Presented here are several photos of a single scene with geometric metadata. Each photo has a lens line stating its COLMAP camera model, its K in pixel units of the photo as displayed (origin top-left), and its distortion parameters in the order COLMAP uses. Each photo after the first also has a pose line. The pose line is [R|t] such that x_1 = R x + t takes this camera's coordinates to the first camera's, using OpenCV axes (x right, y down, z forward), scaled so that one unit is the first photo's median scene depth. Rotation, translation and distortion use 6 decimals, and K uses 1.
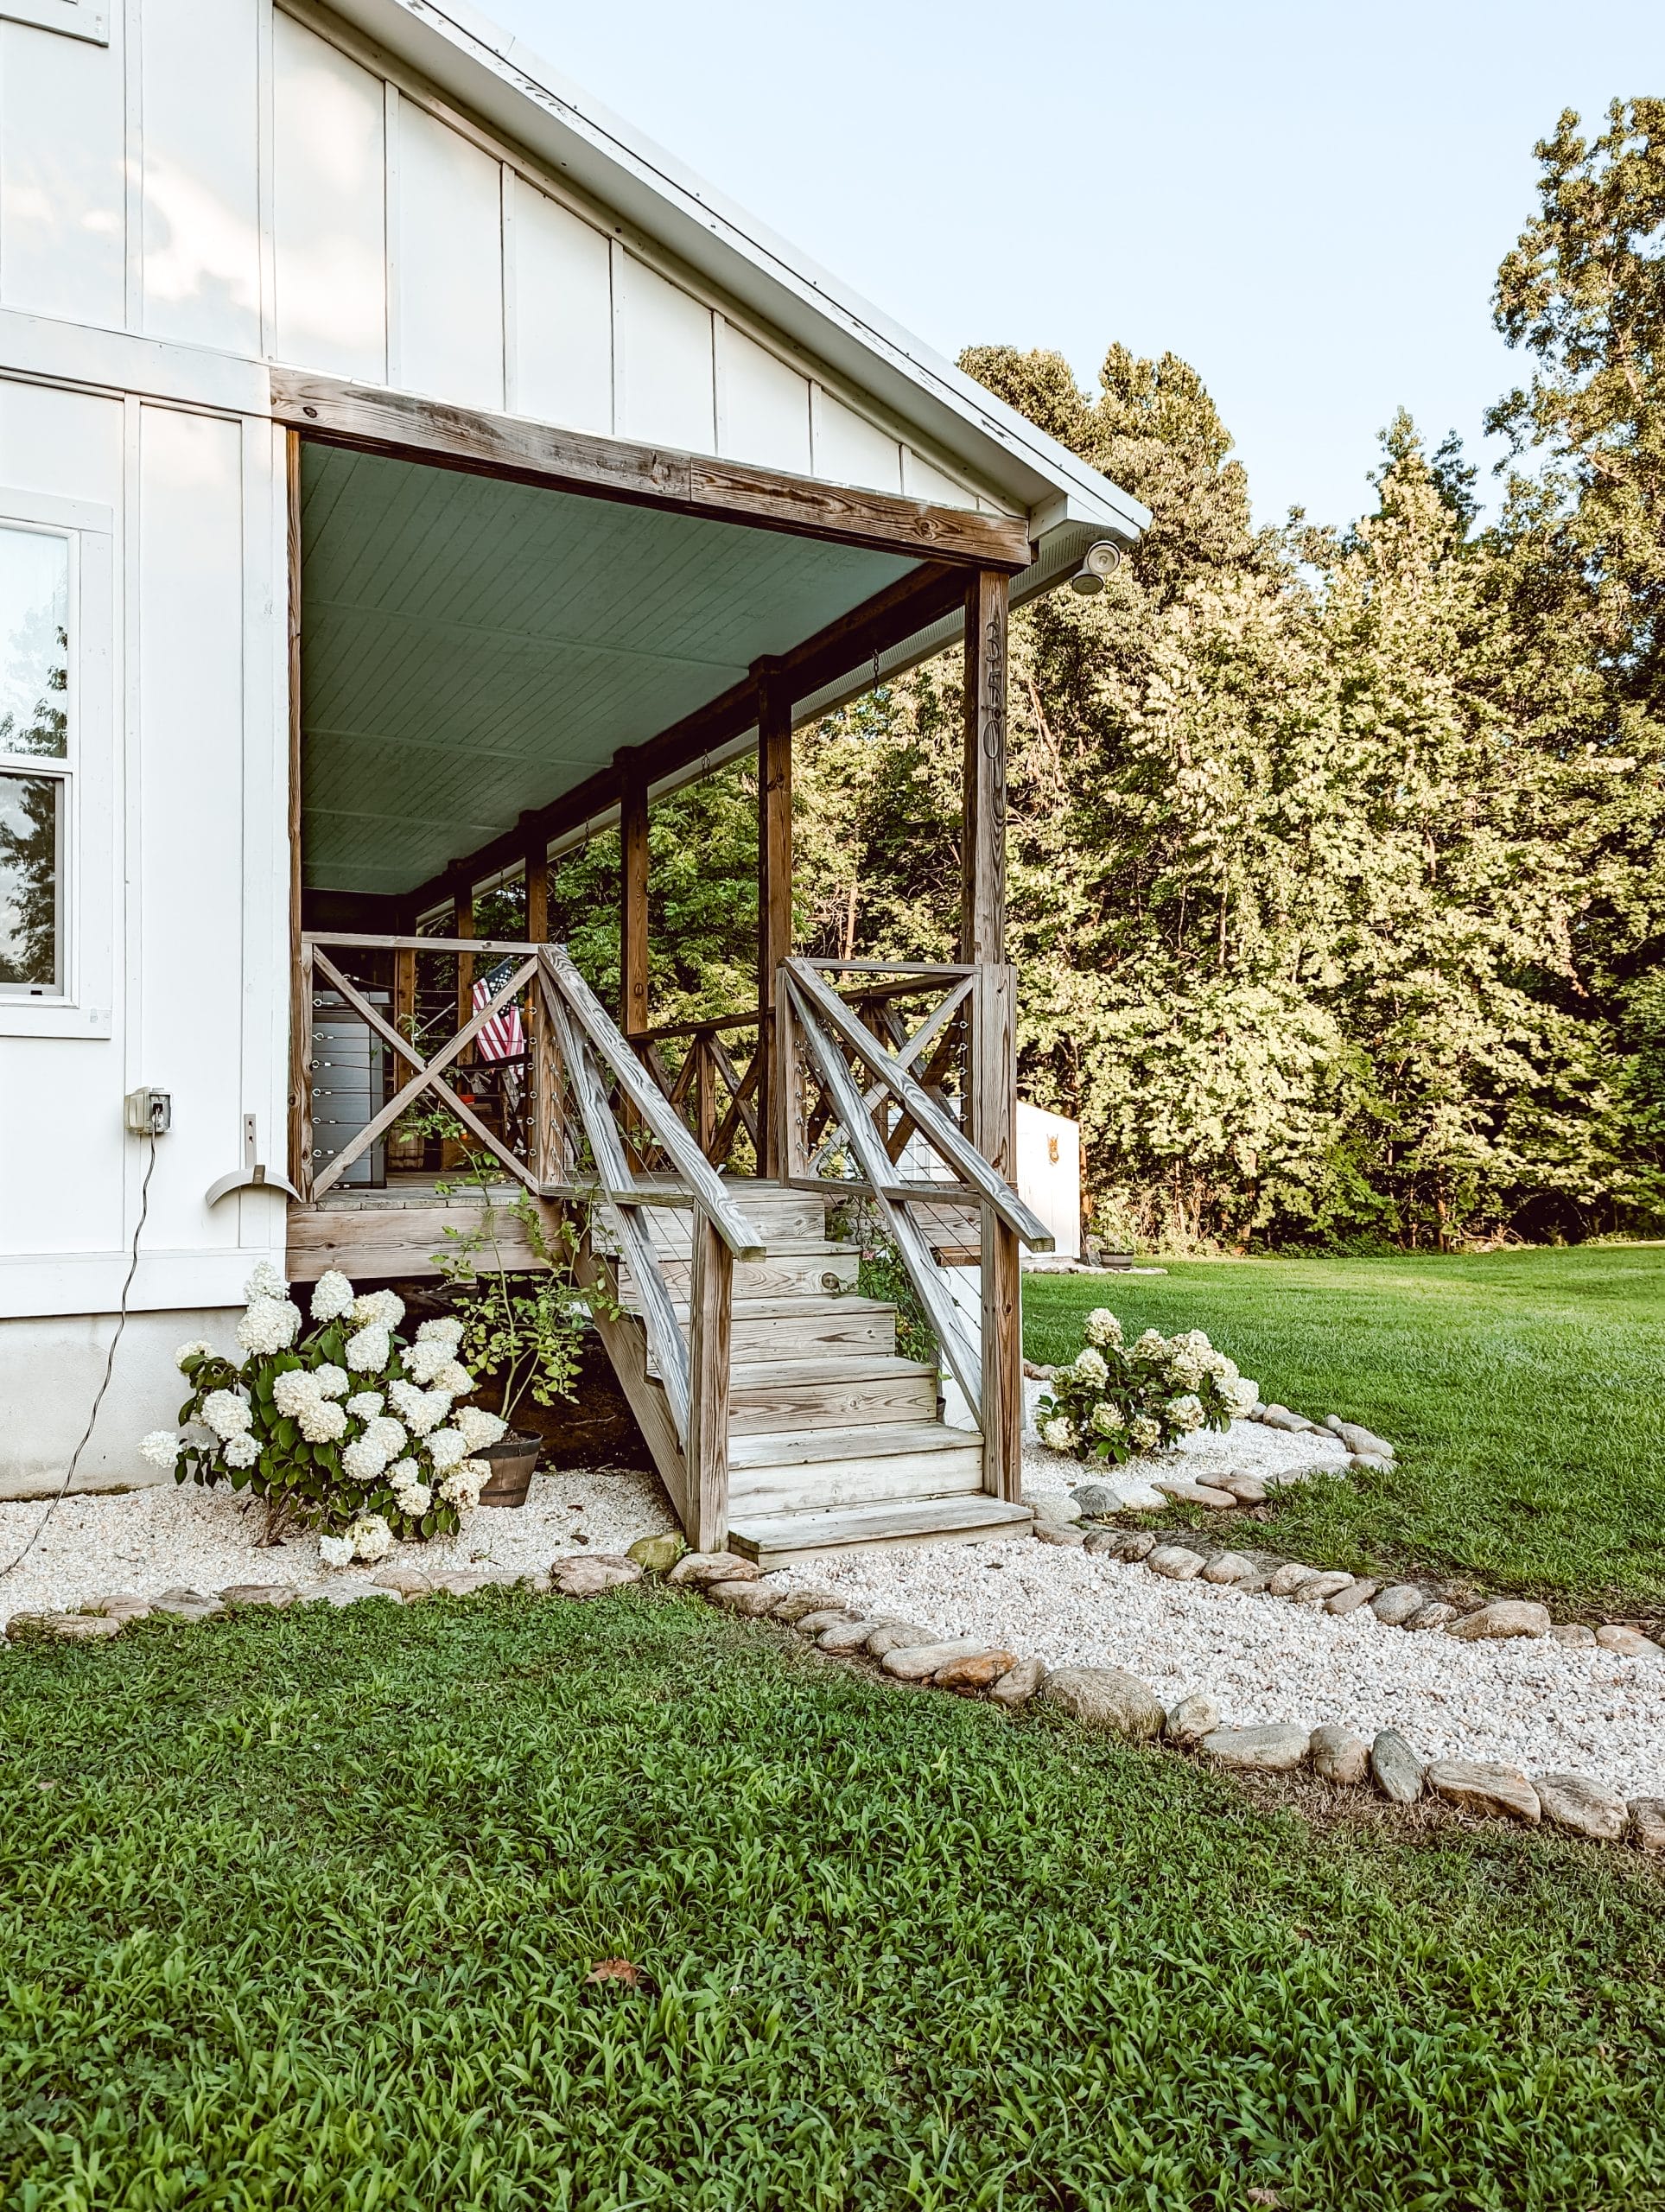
lens RADIAL K [[1613.7, 0, 832.5], [0, 1613.7, 1106.0], [0, 0, 1]] dist [0.058101, -0.065134]
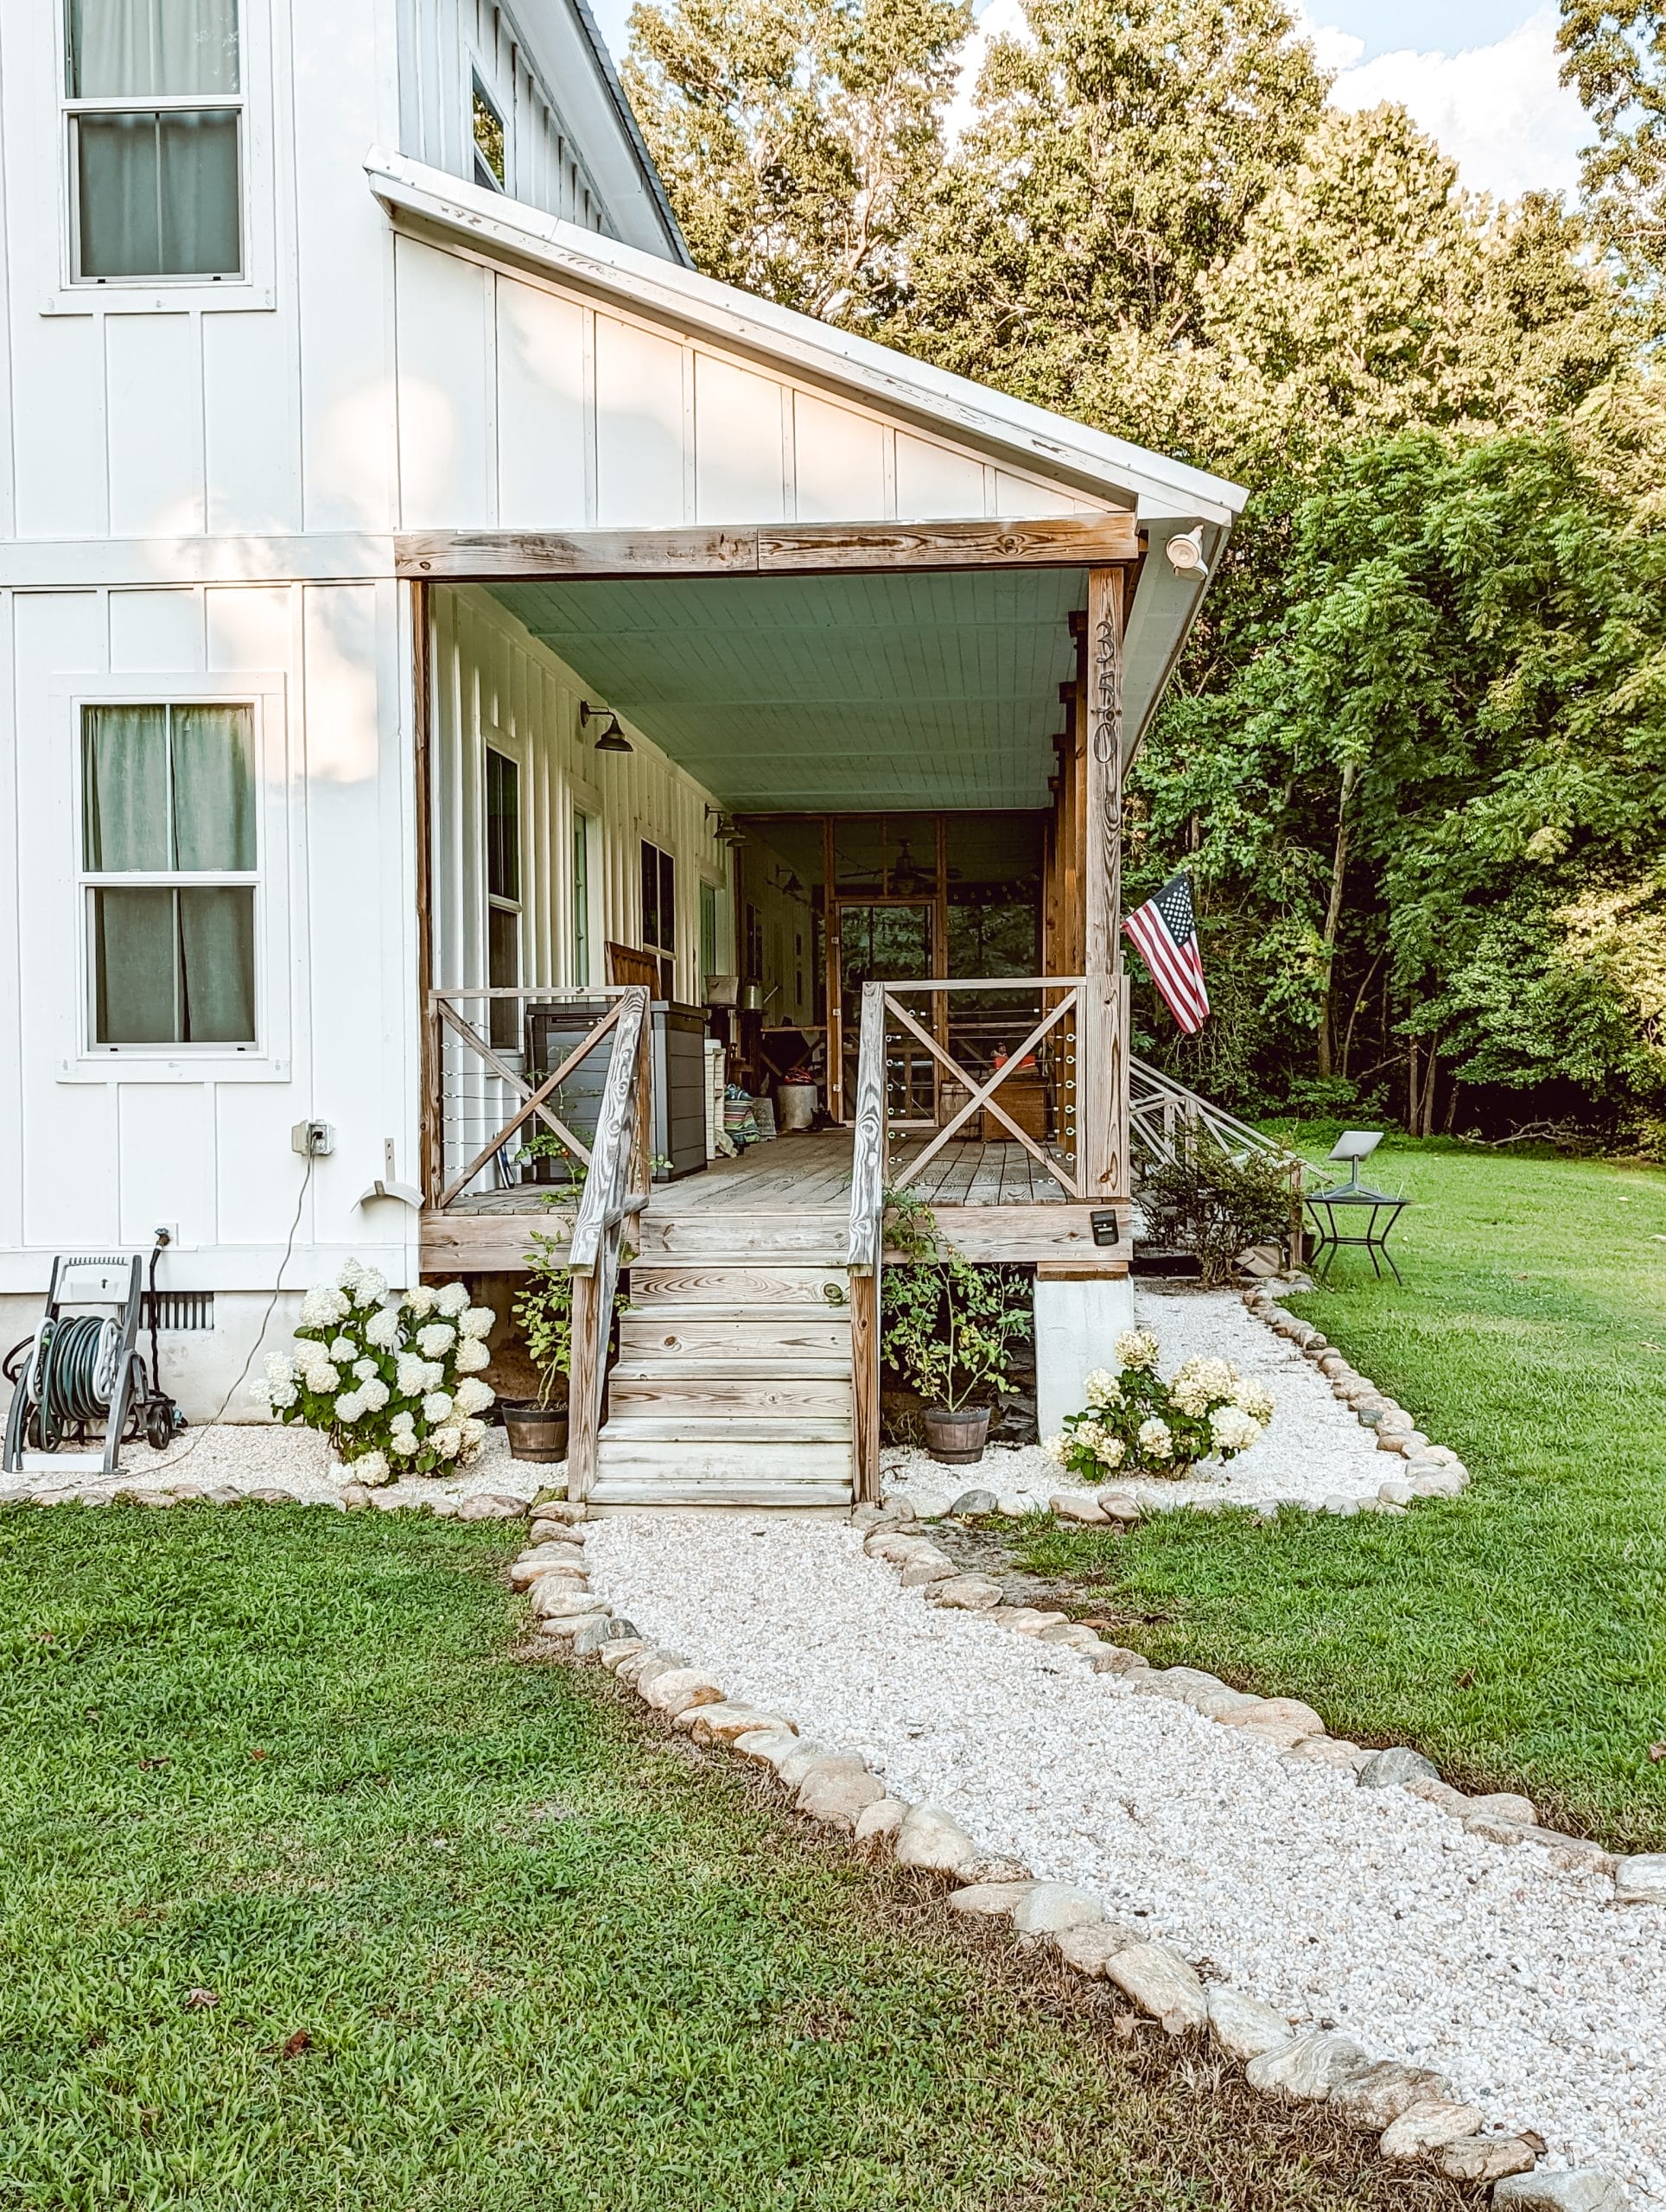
lens RADIAL K [[2336.7, 0, 834.8], [0, 2336.7, 1093.0], [0, 0, 1]] dist [0.127843, -0.275398]
pose [[0.854113, 0.003006, -0.520078, 0.872194], [0.019862, 0.999065, 0.038393, -0.091772], [0.519708, -0.043122, 0.853255, -0.371380]]
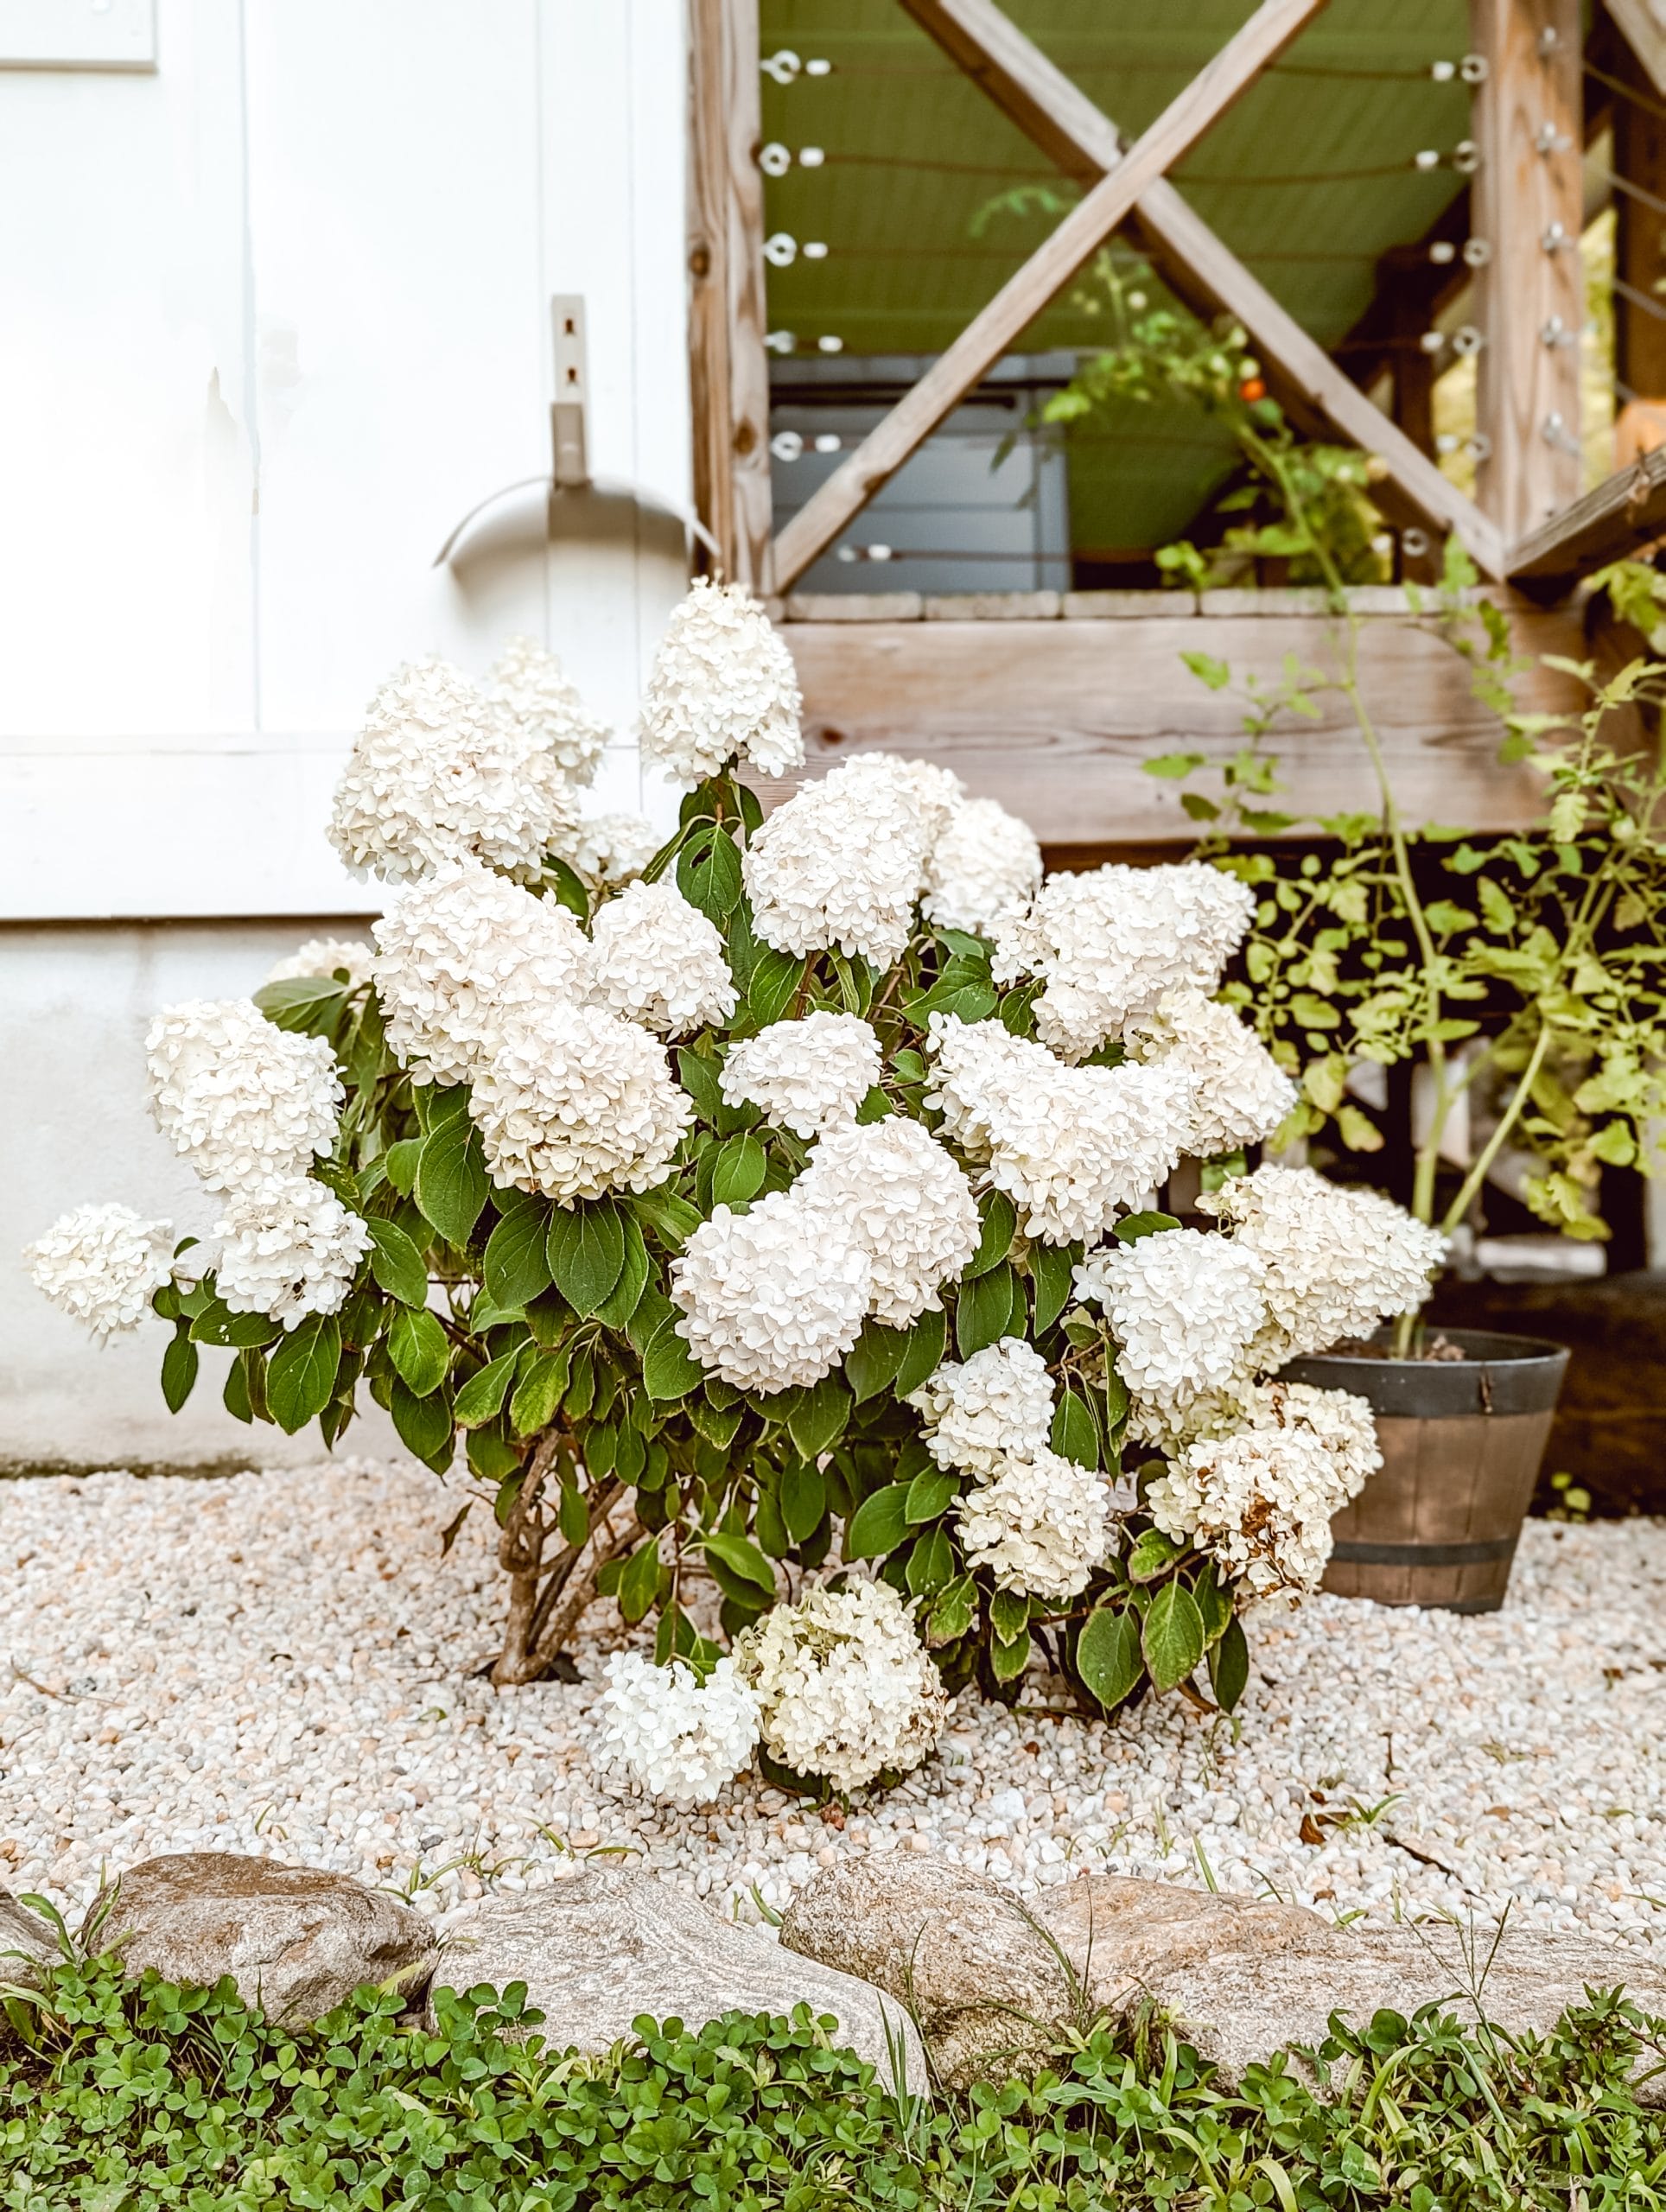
lens RADIAL K [[2336.7, 0, 834.8], [0, 2336.7, 1093.0], [0, 0, 1]] dist [0.127843, -0.275398]
pose [[0.916794, -0.017010, -0.398999, -0.130132], [0.020131, 0.999791, 0.003633, 0.153486], [0.398854, -0.011363, 0.916944, 0.587781]]
